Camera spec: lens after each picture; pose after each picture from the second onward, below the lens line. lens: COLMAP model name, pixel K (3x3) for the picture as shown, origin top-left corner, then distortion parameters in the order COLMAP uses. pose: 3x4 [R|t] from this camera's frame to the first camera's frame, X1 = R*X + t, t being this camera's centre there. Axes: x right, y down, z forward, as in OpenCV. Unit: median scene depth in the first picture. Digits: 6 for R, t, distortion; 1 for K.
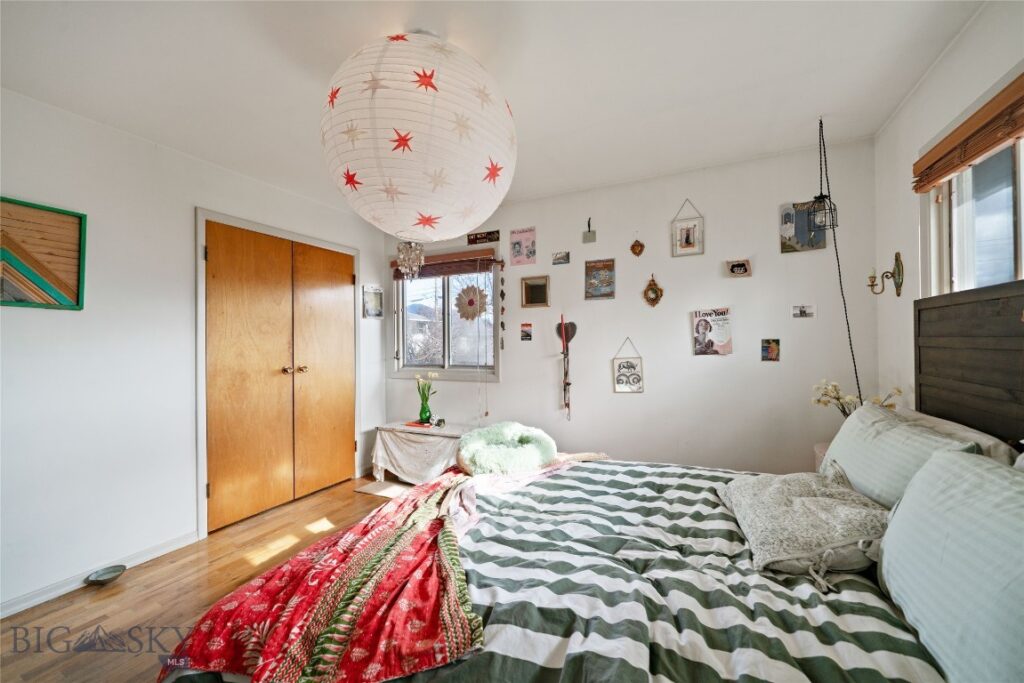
lens RADIAL K [[411.5, 0, 511.0], [0, 411.5, 341.1], [0, 0, 1]] dist [-0.001595, 0.000378]
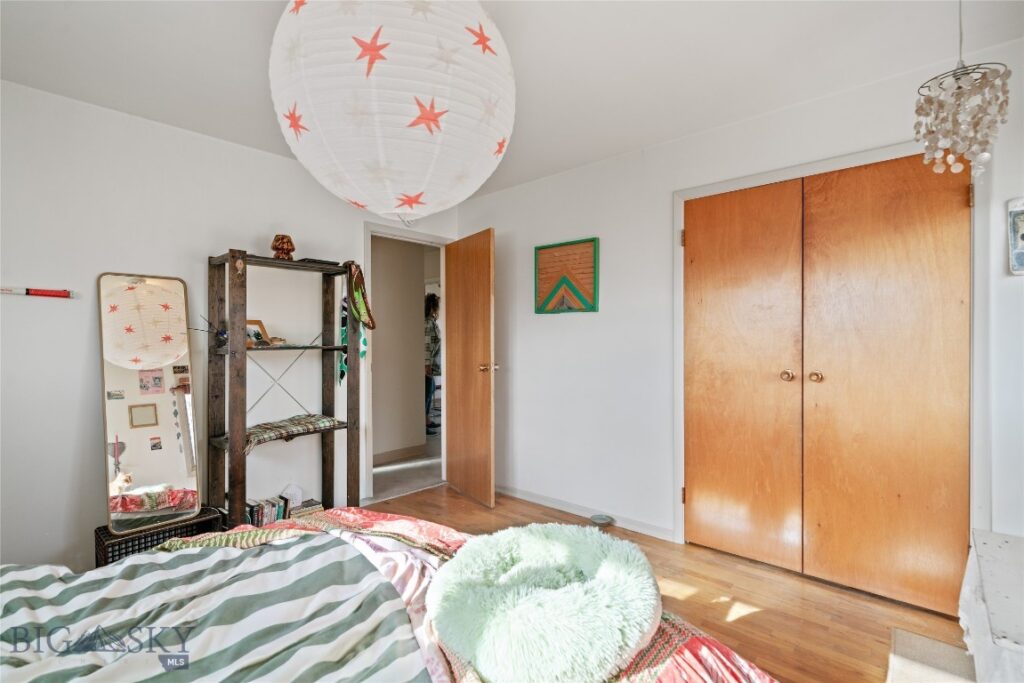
lens RADIAL K [[477.0, 0, 511.6], [0, 477.0, 344.0], [0, 0, 1]] dist [0.000836, 0.000085]
pose [[-0.278757, 0.020087, -0.960152, 0.191733], [0.015627, 0.999744, 0.016379, -0.000320], [0.960235, -0.010439, -0.278999, 0.453046]]
